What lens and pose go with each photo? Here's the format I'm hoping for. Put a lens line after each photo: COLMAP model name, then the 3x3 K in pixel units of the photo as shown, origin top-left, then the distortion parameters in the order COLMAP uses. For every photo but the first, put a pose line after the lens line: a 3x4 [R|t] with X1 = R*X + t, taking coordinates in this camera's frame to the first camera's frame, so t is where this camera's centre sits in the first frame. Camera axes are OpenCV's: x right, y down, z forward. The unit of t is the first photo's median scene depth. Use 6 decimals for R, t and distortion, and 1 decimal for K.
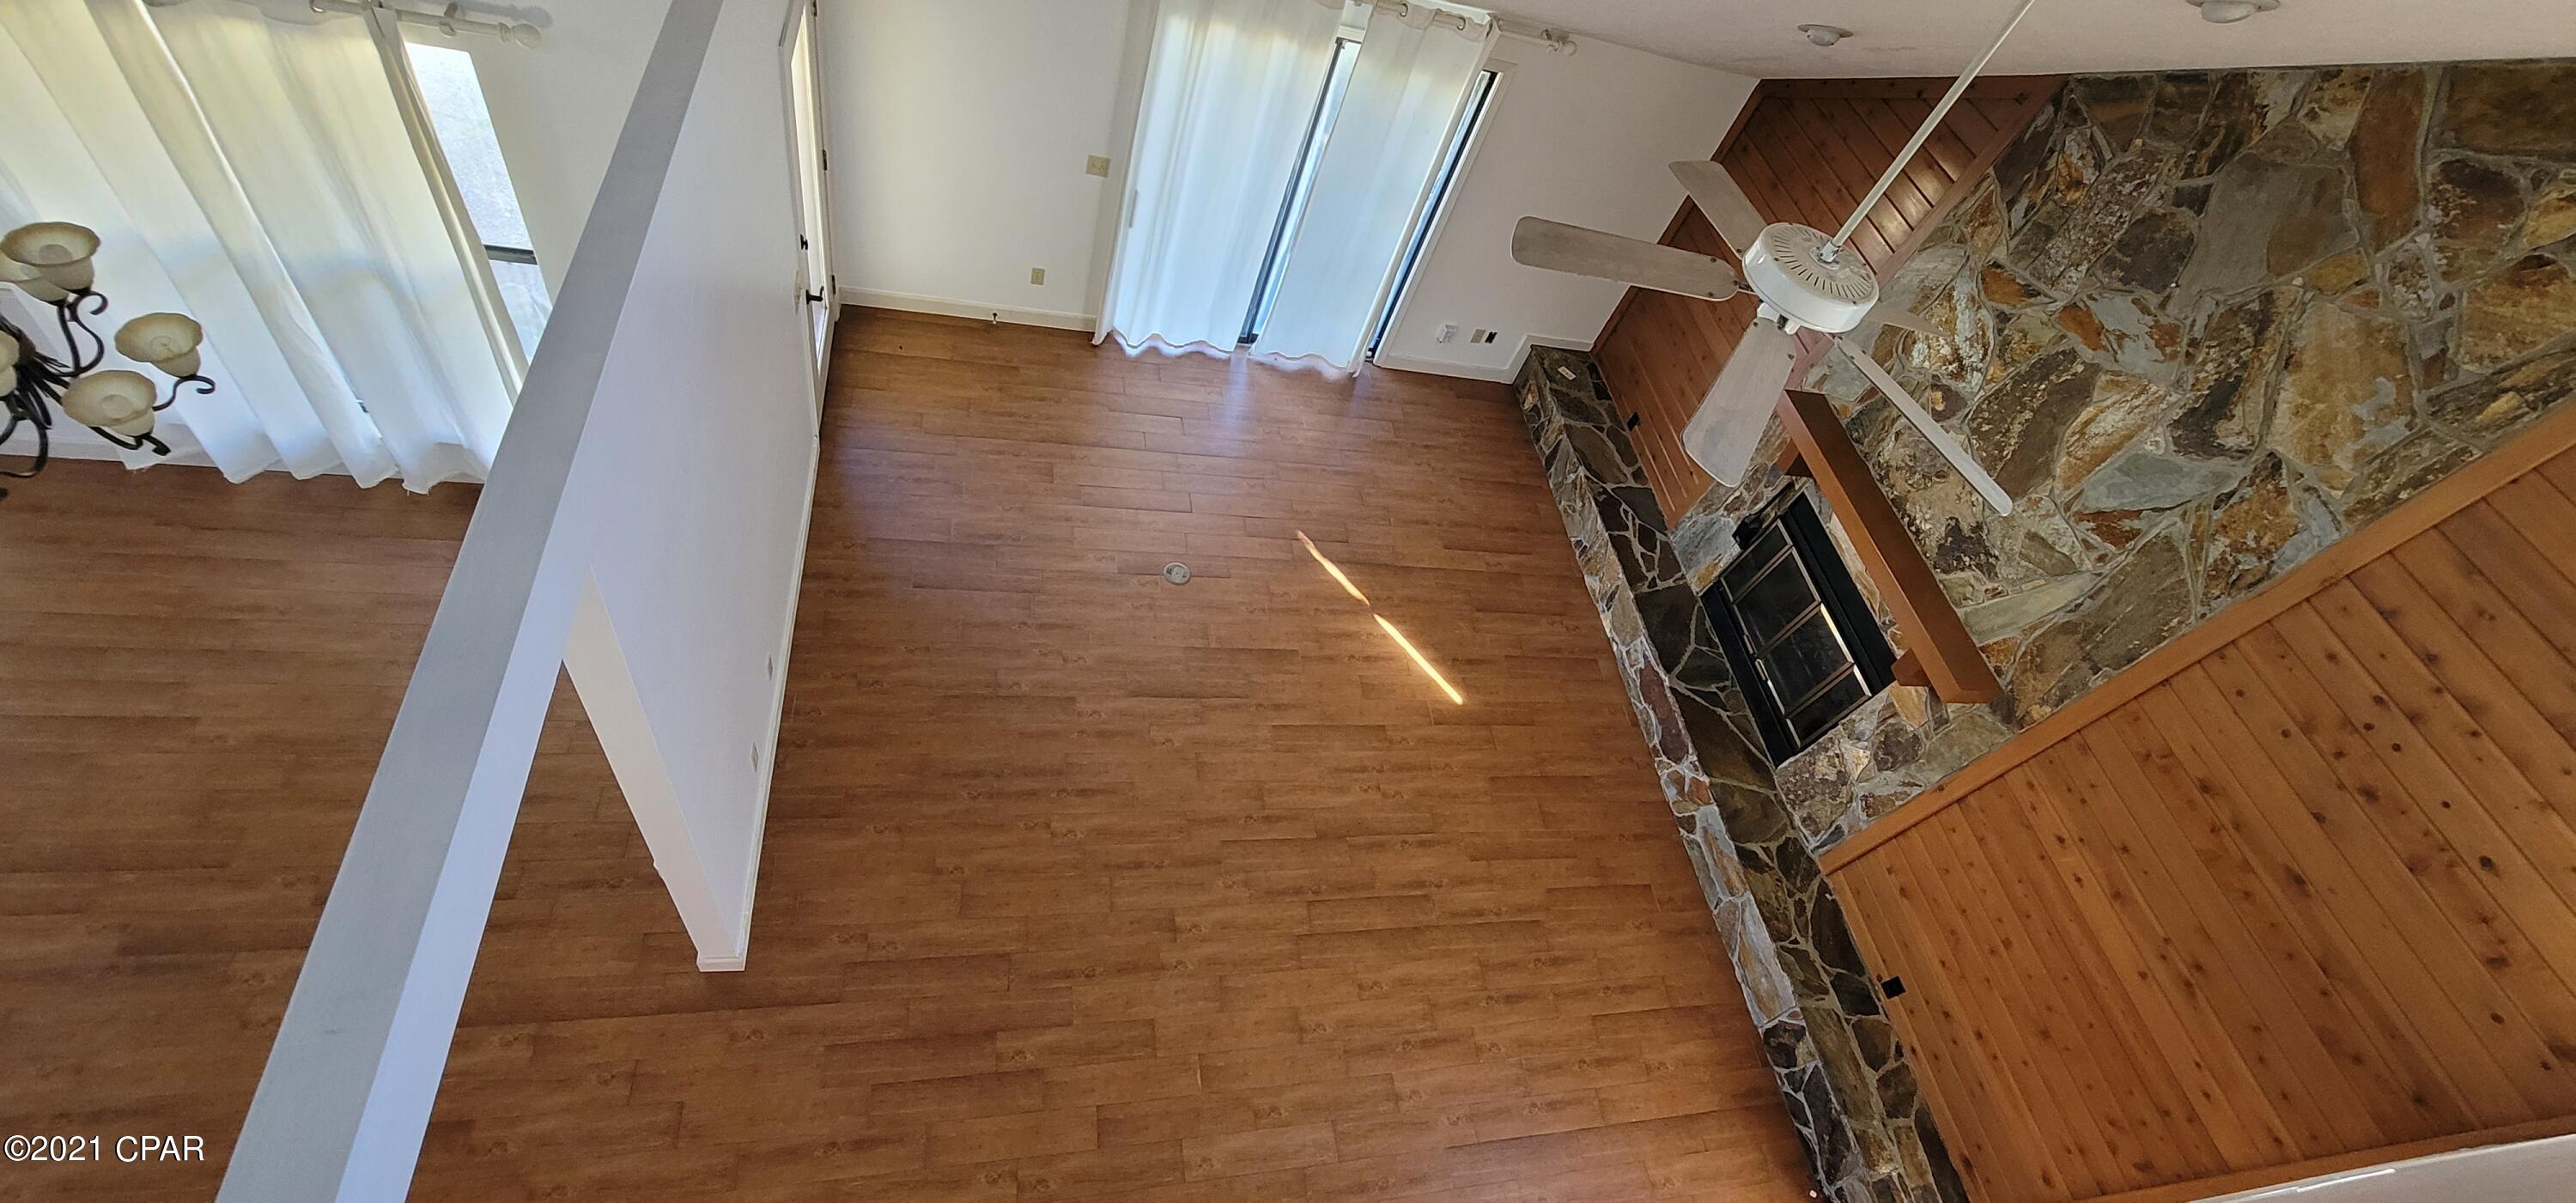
lens RADIAL K [[1050.6, 0, 1305.2], [0, 1050.6, 605.1], [0, 0, 1]] dist [-0.004091, 0.000672]
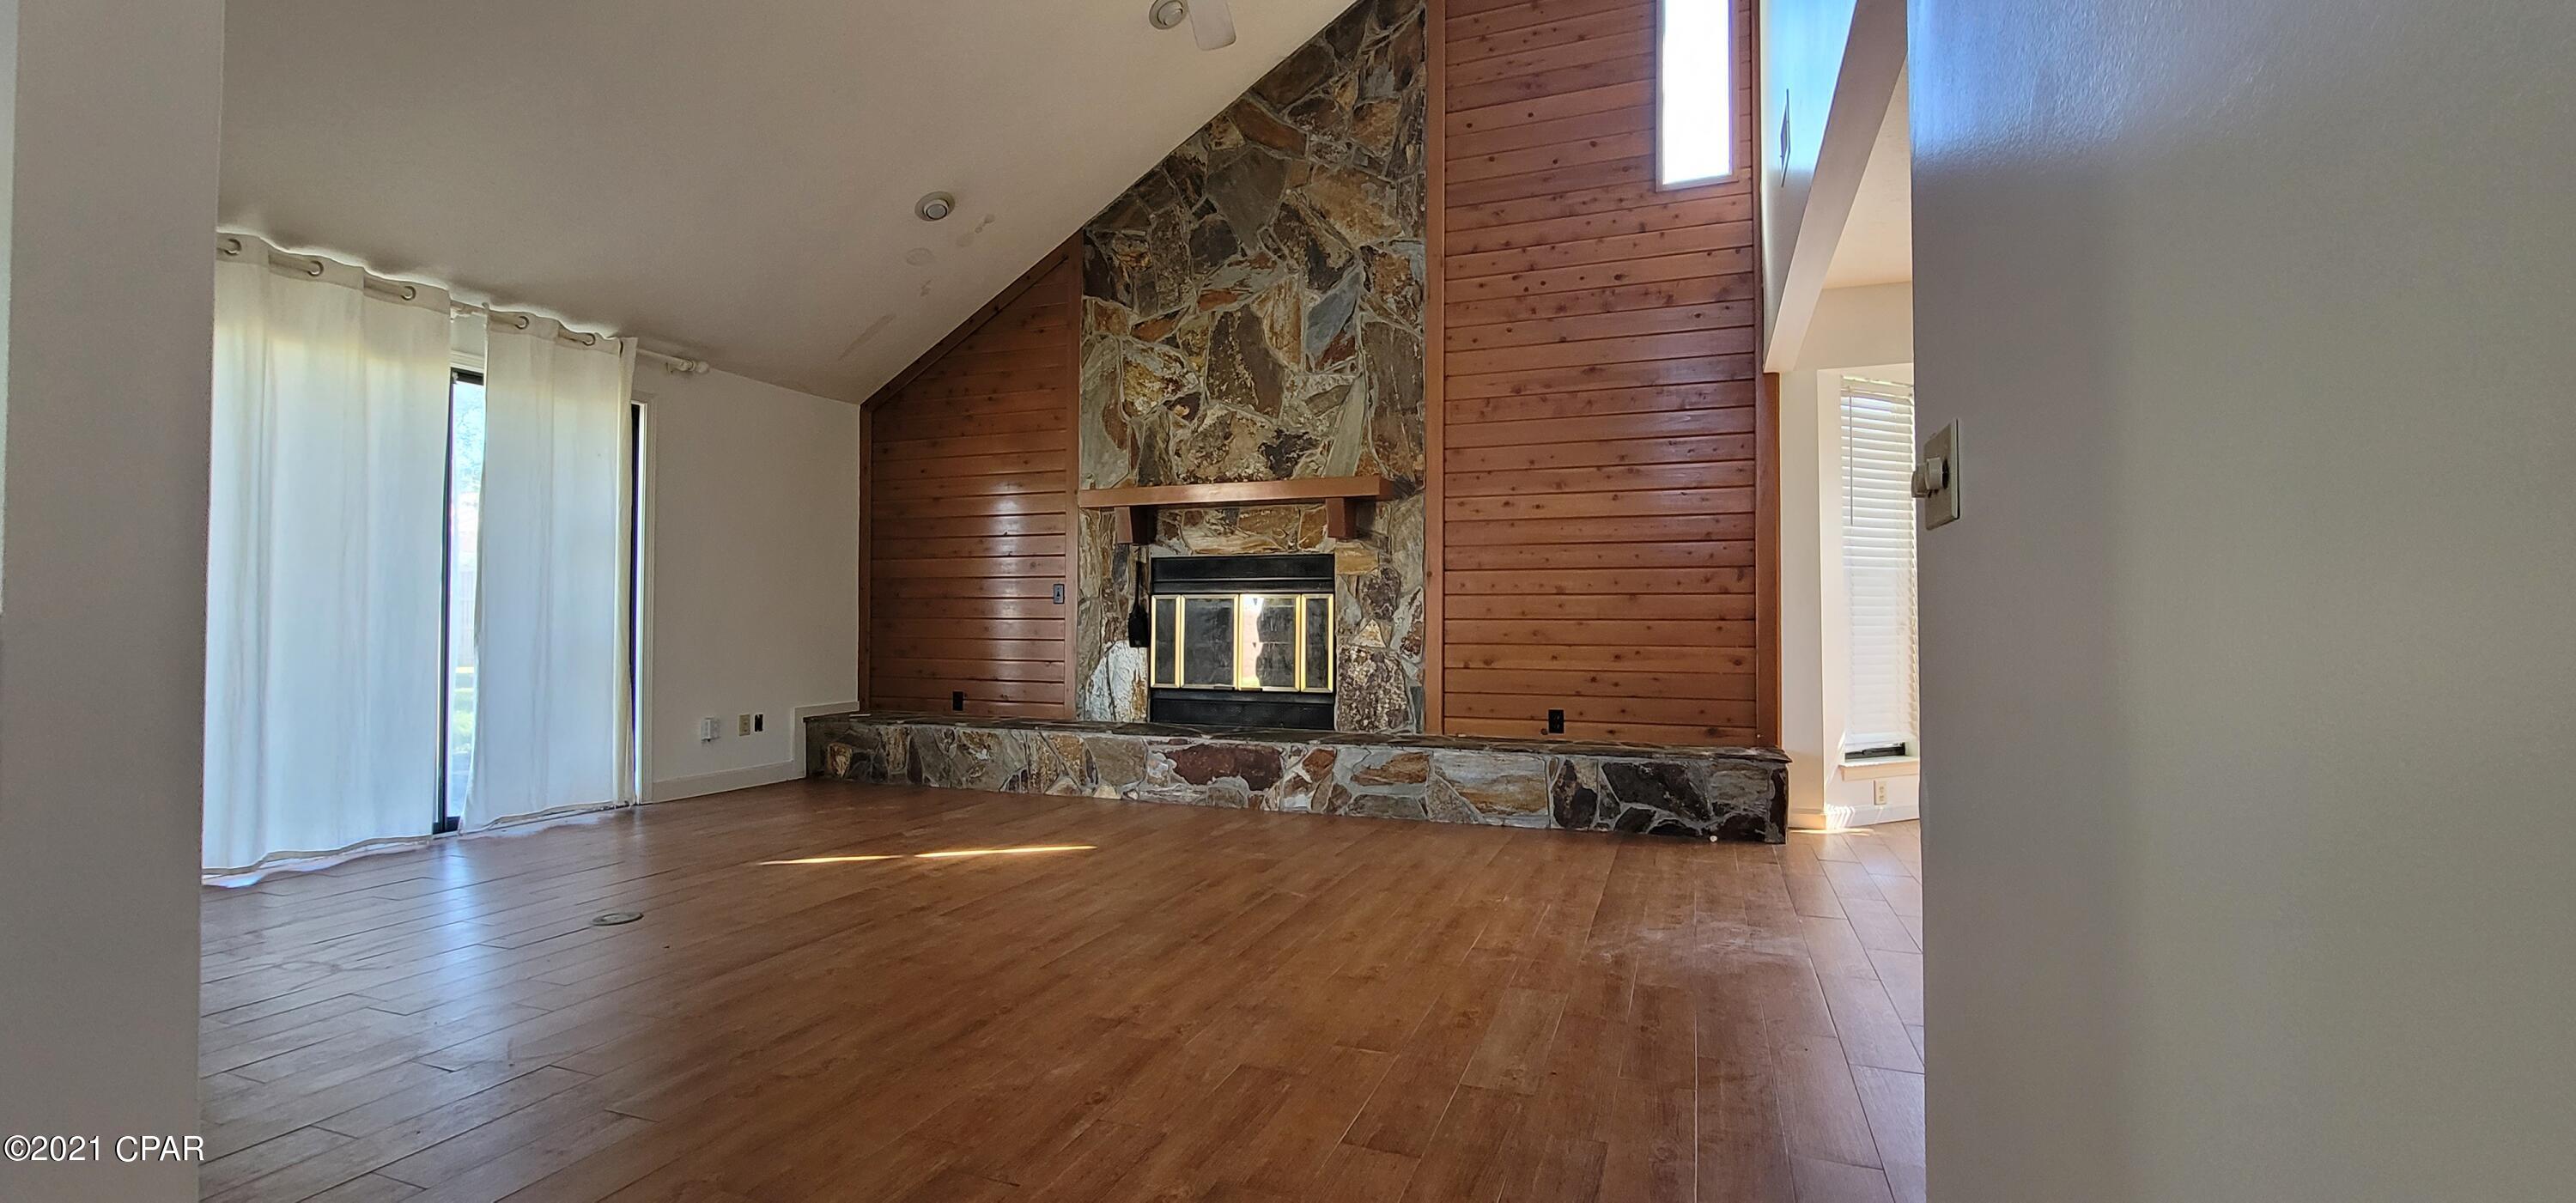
lens RADIAL K [[1050.6, 0, 1294.3], [0, 1050.6, 604.5], [0, 0, 1]] dist [-0.004091, 0.000672]
pose [[0.480956, -0.268274, 0.834692, -0.510658], [0.773313, 0.578402, -0.259688, 0.421663], [-0.413120, 0.770376, 0.485646, 0.563511]]
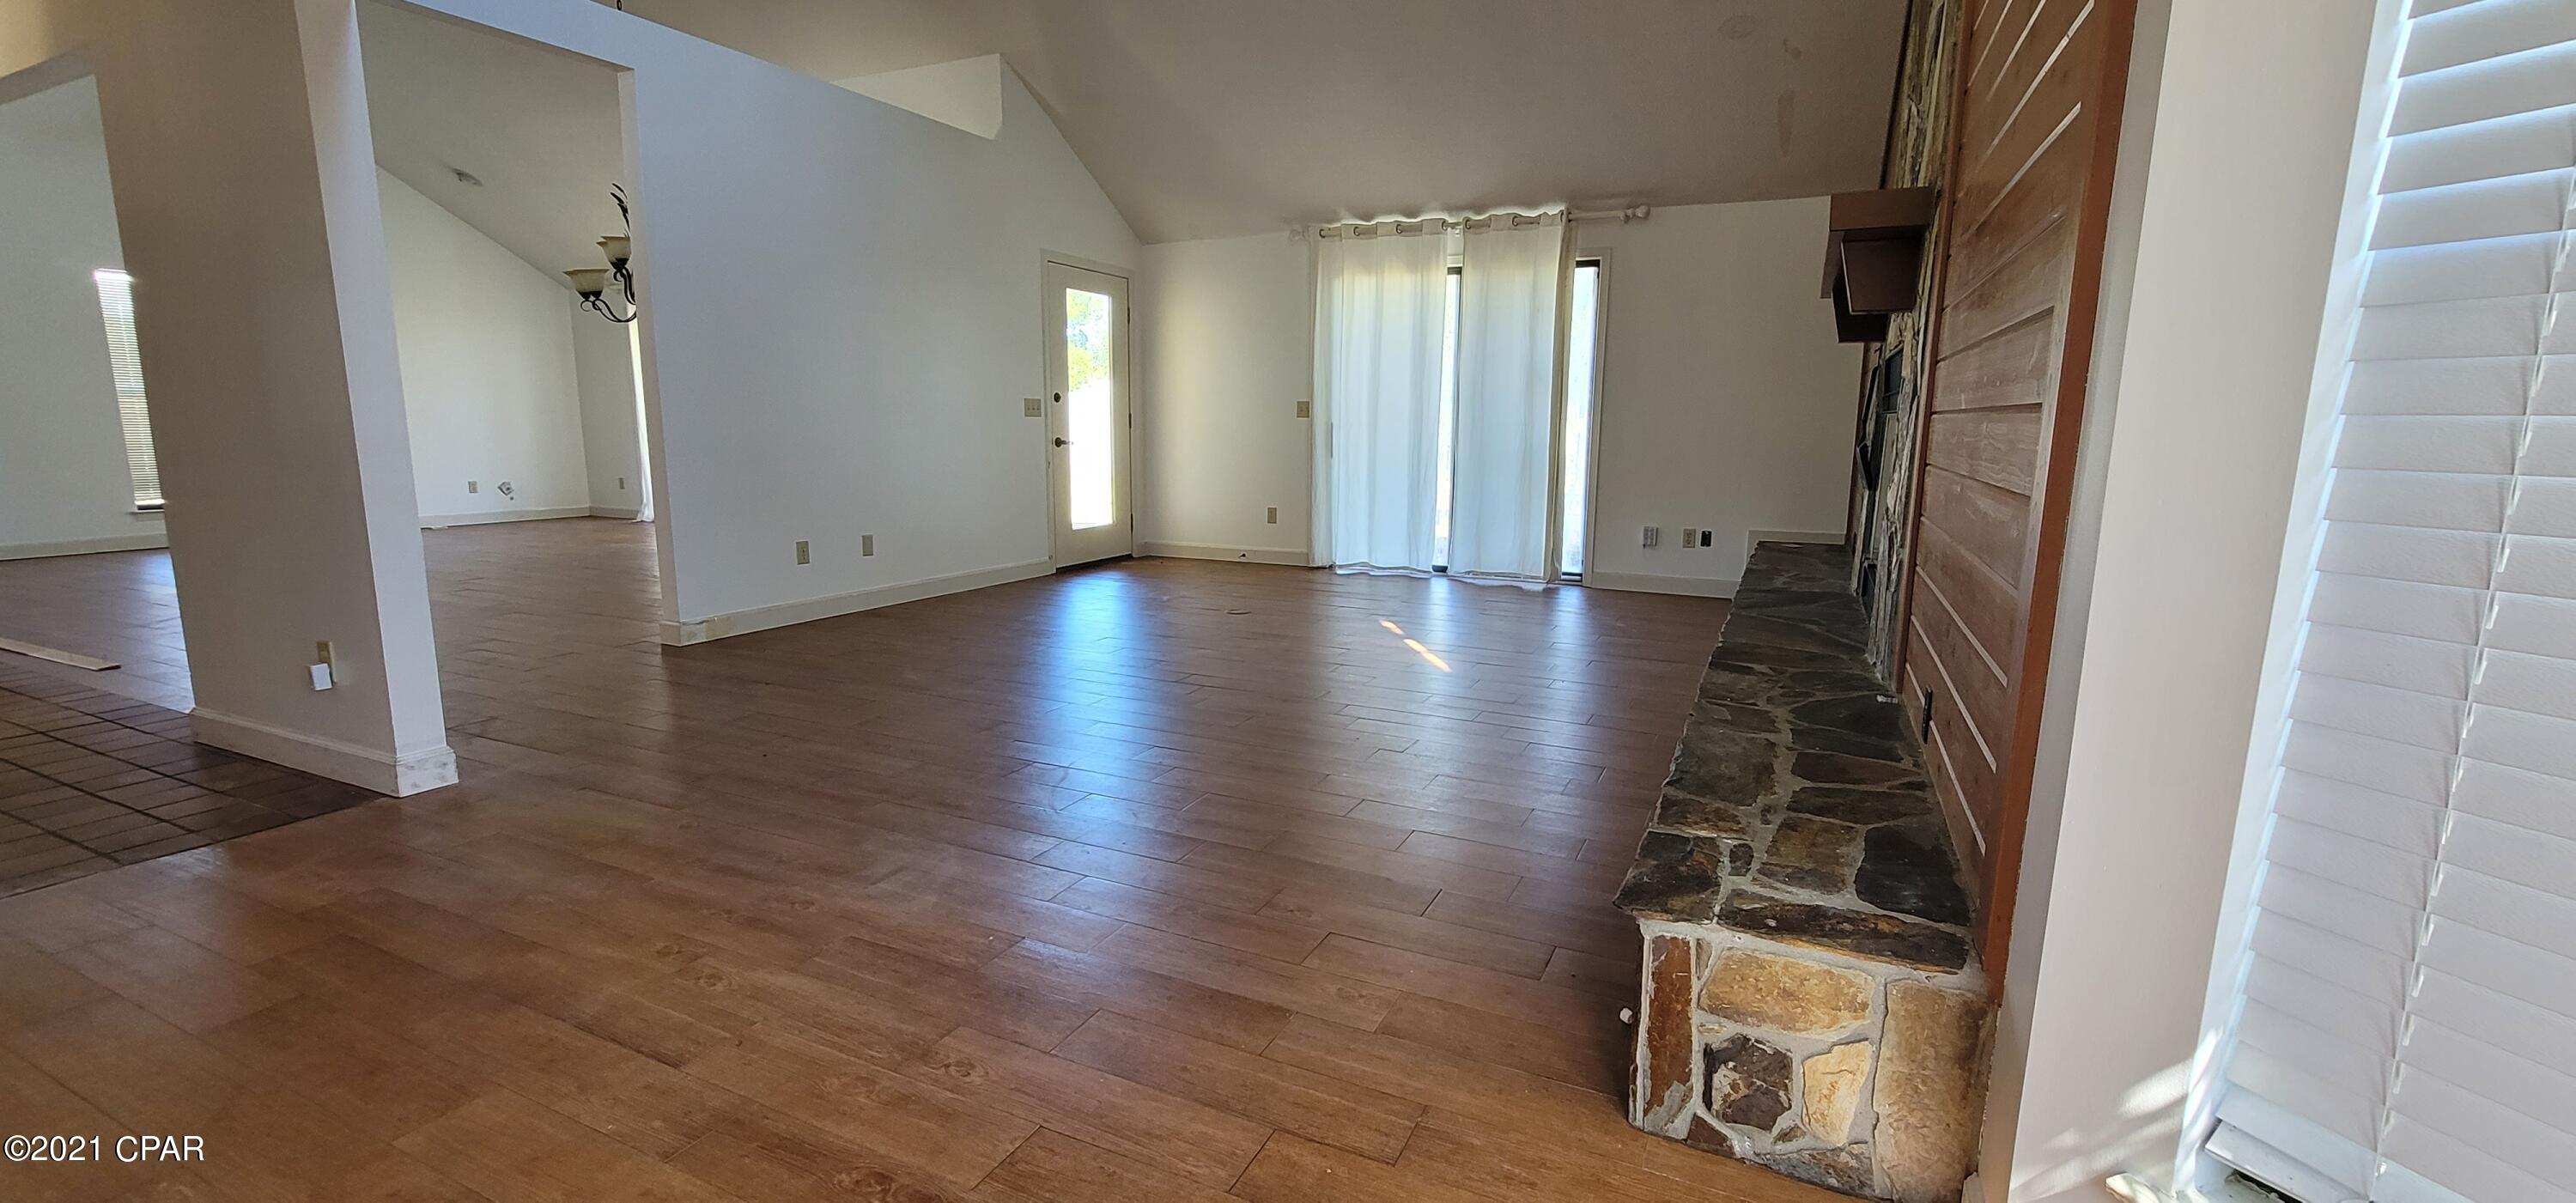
lens RADIAL K [[1050.6, 0, 1292.9], [0, 1050.6, 591.5], [0, 0, 1]] dist [-0.004091, 0.000672]
pose [[0.793343, -0.180352, -0.581446, 0.705275], [-0.316429, 0.693786, -0.646942, 0.816954], [0.520077, 0.697233, 0.493341, 0.673564]]
